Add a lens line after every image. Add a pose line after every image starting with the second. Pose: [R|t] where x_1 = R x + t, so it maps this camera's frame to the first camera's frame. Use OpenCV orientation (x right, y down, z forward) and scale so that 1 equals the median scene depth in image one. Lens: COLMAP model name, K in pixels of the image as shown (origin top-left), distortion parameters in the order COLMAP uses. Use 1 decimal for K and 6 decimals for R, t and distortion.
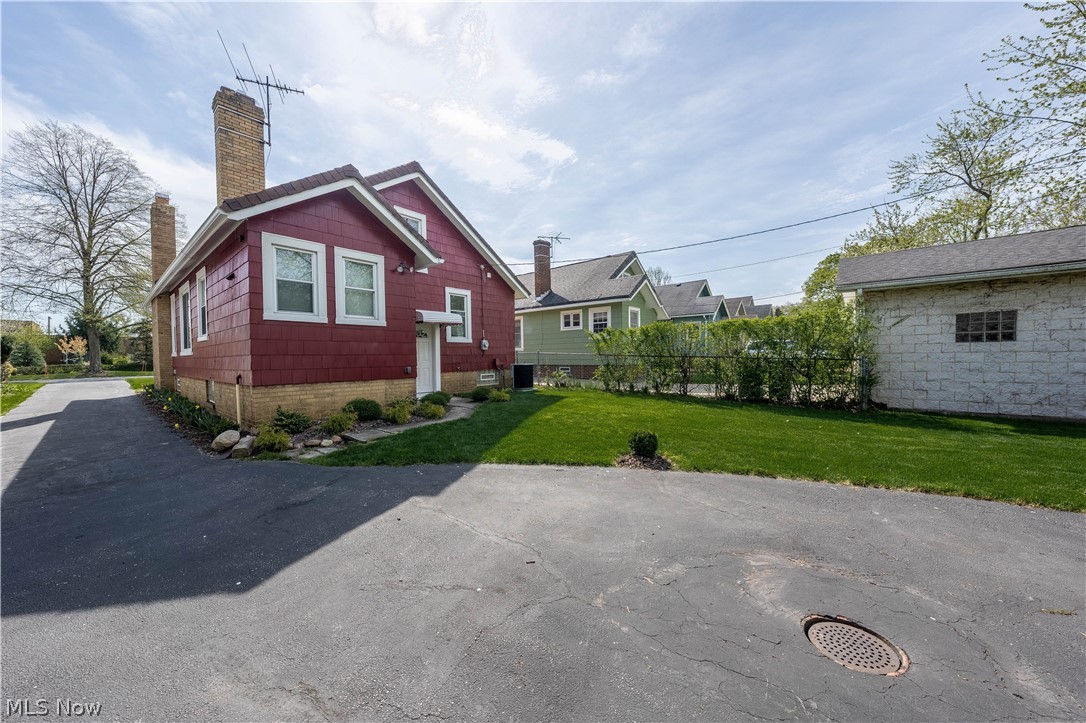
lens RADIAL K [[375.2, 0, 538.4], [0, 375.2, 360.0], [0, 0, 1]] dist [-0.001539, -0.000086]
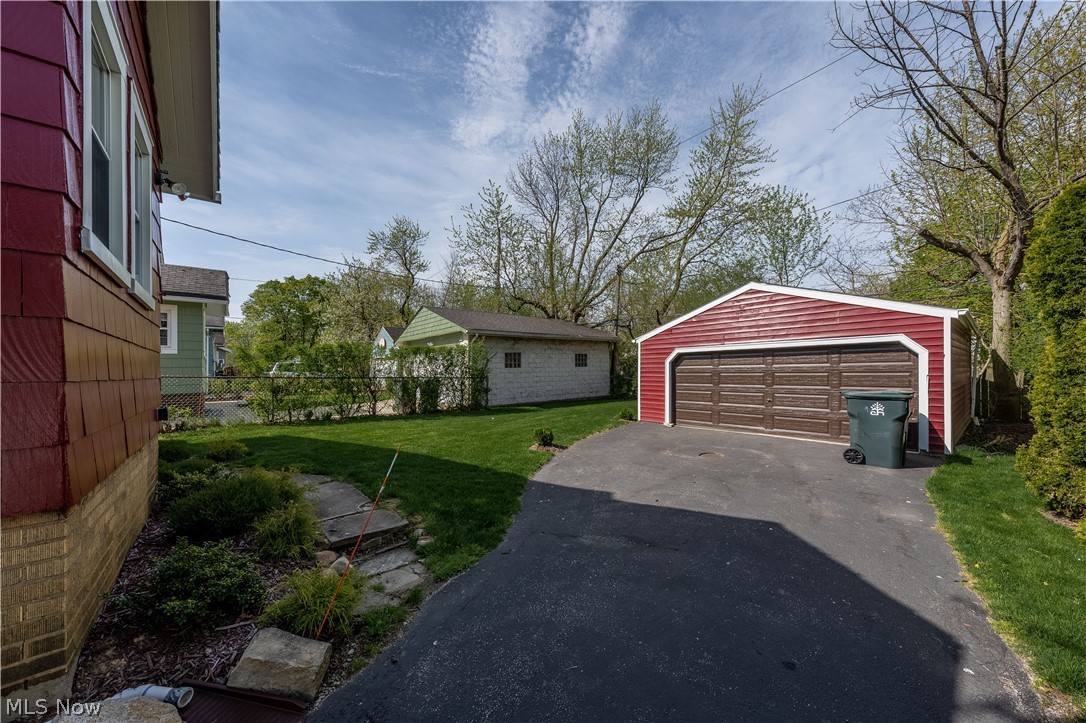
lens RADIAL K [[375.2, 0, 546.0], [0, 375.2, 371.2], [0, 0, 1]] dist [-0.001539, -0.000086]
pose [[0.167328, 0.003756, 0.985894, -0.704745], [0.025550, 0.999640, -0.008145, -0.008719], [-0.985570, 0.026553, 0.167172, 0.472593]]
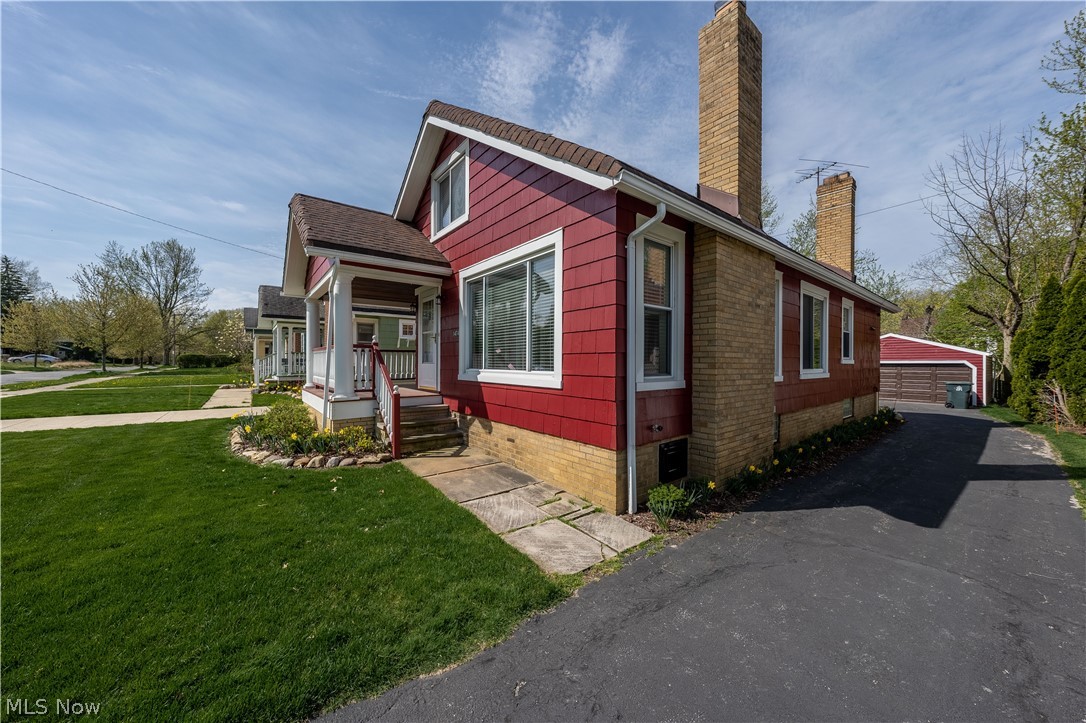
lens RADIAL K [[375.2, 0, 537.6], [0, 375.2, 359.2], [0, 0, 1]] dist [-0.001539, -0.000086]
pose [[0.194319, 0.017557, 0.980781, -2.284890], [0.001360, 0.999834, -0.018168, -0.049831], [-0.980938, 0.004865, 0.194263, 1.780975]]
